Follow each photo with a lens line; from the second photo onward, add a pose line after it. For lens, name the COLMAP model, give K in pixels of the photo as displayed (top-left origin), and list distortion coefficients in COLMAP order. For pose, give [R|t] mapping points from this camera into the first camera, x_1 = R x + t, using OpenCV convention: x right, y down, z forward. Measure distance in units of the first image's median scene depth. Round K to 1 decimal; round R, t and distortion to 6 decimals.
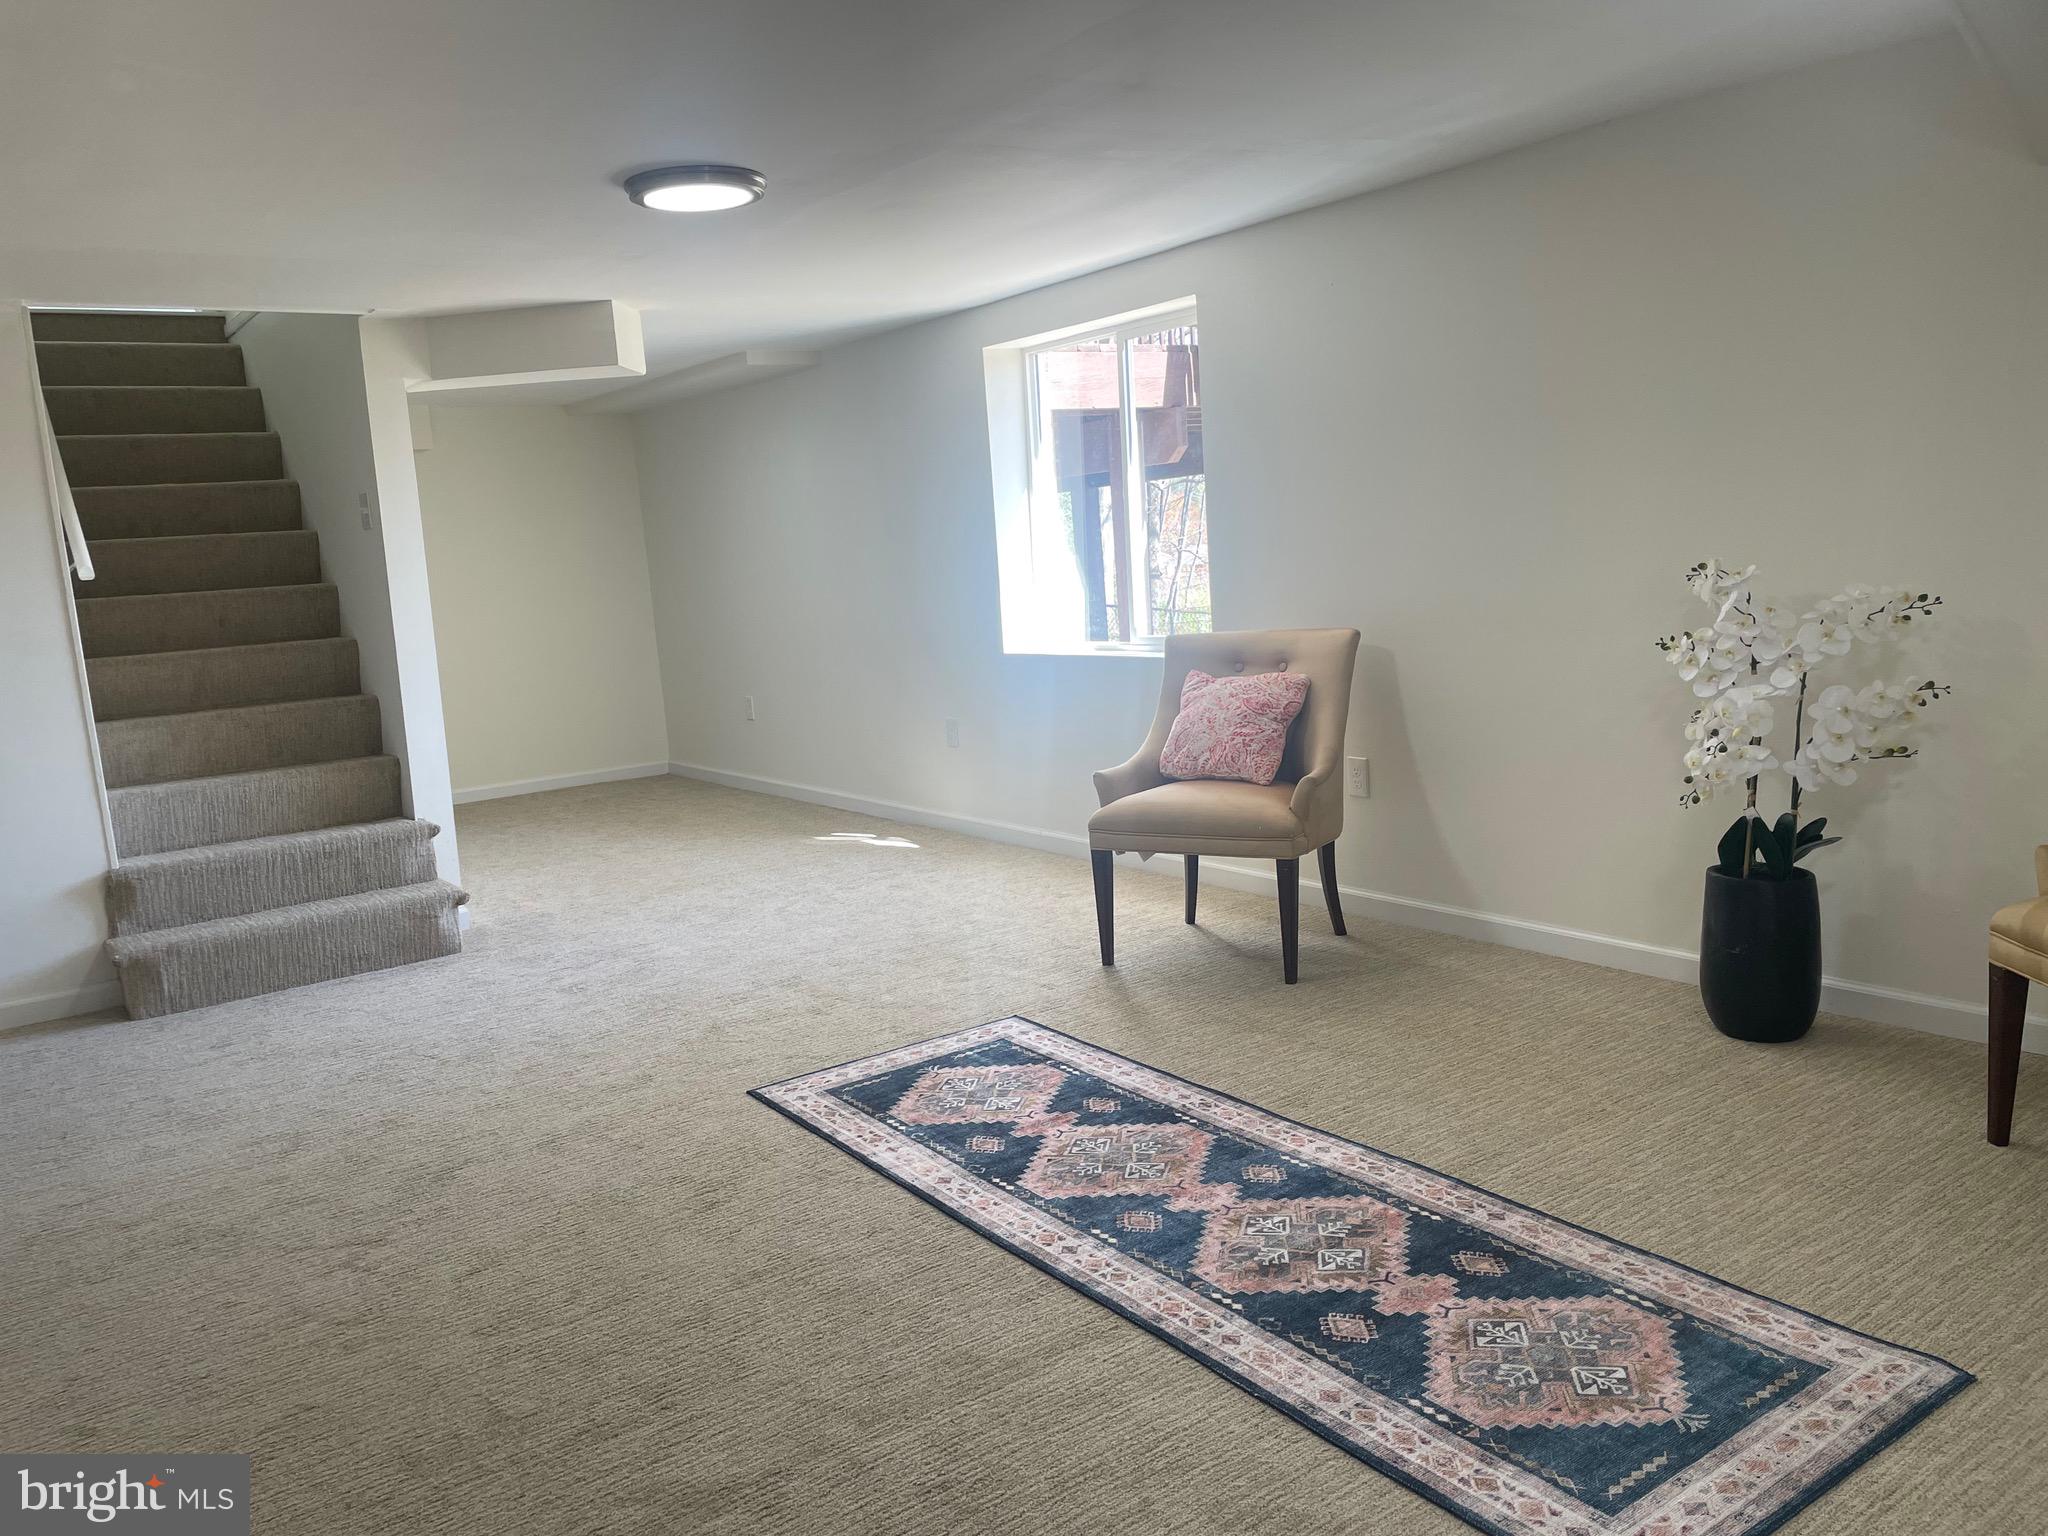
lens RADIAL K [[1531.6, 0, 1024.0], [0, 1531.6, 768.0], [0, 0, 1]] dist [0.002635, -0.082823]
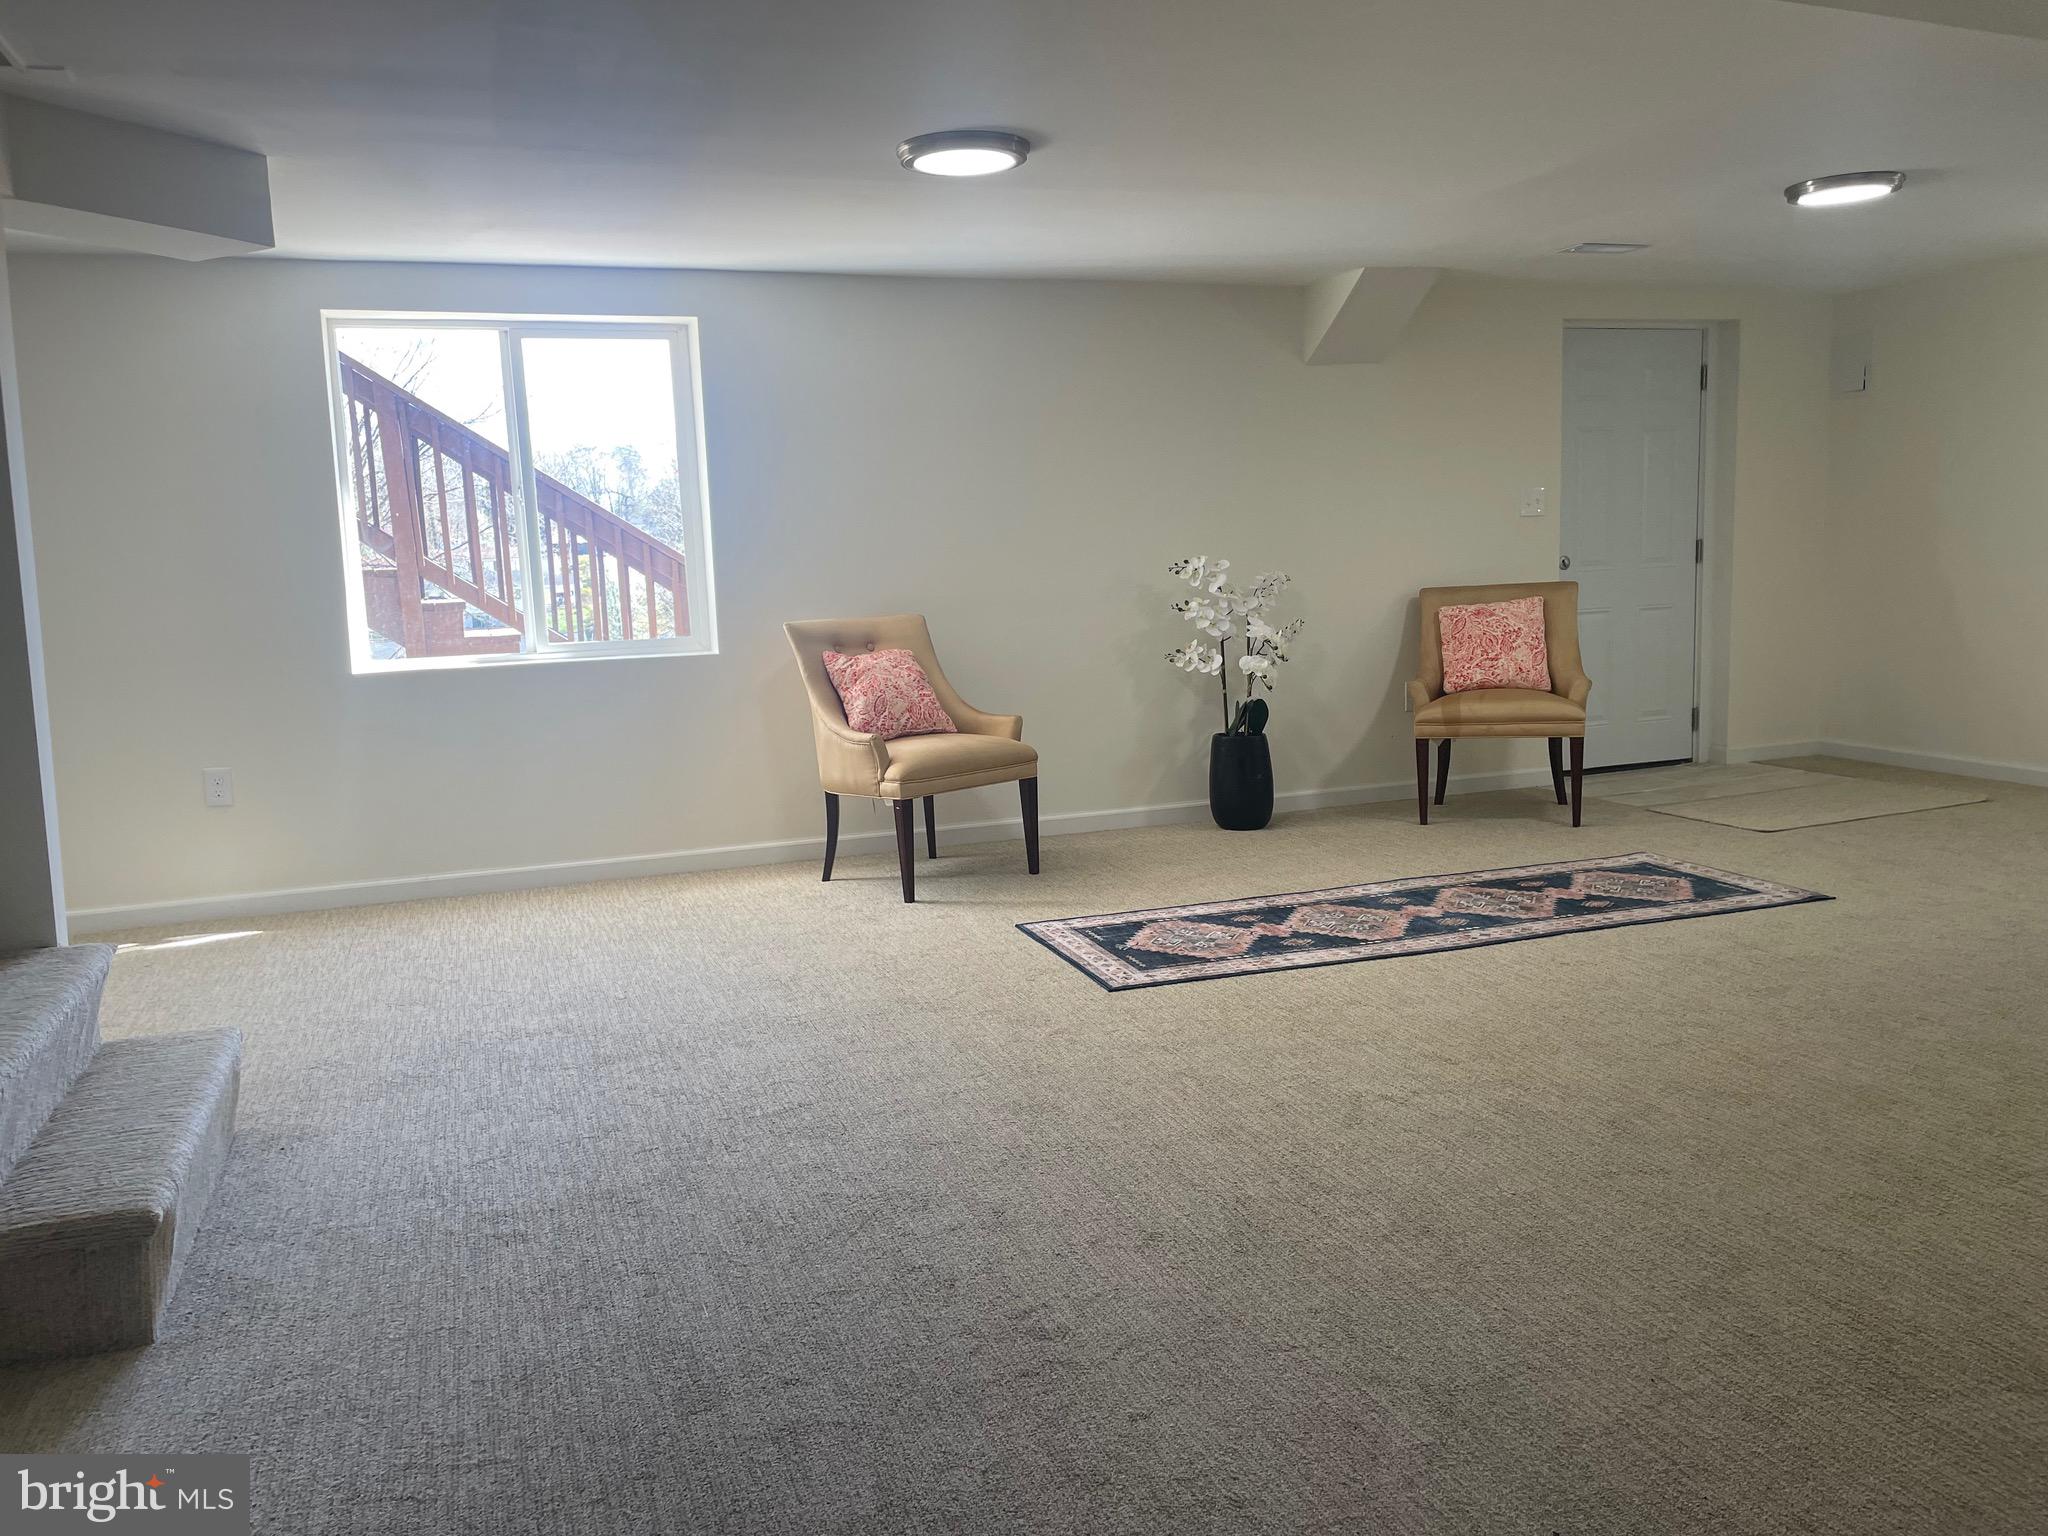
lens RADIAL K [[1531.6, 0, 1024.0], [0, 1531.6, 768.0], [0, 0, 1]] dist [0.002635, -0.082823]
pose [[0.317374, -0.090983, 0.943926, -1.304632], [0.150719, 0.987574, 0.044514, -0.009701], [-0.936246, 0.128140, 0.327144, 0.701317]]
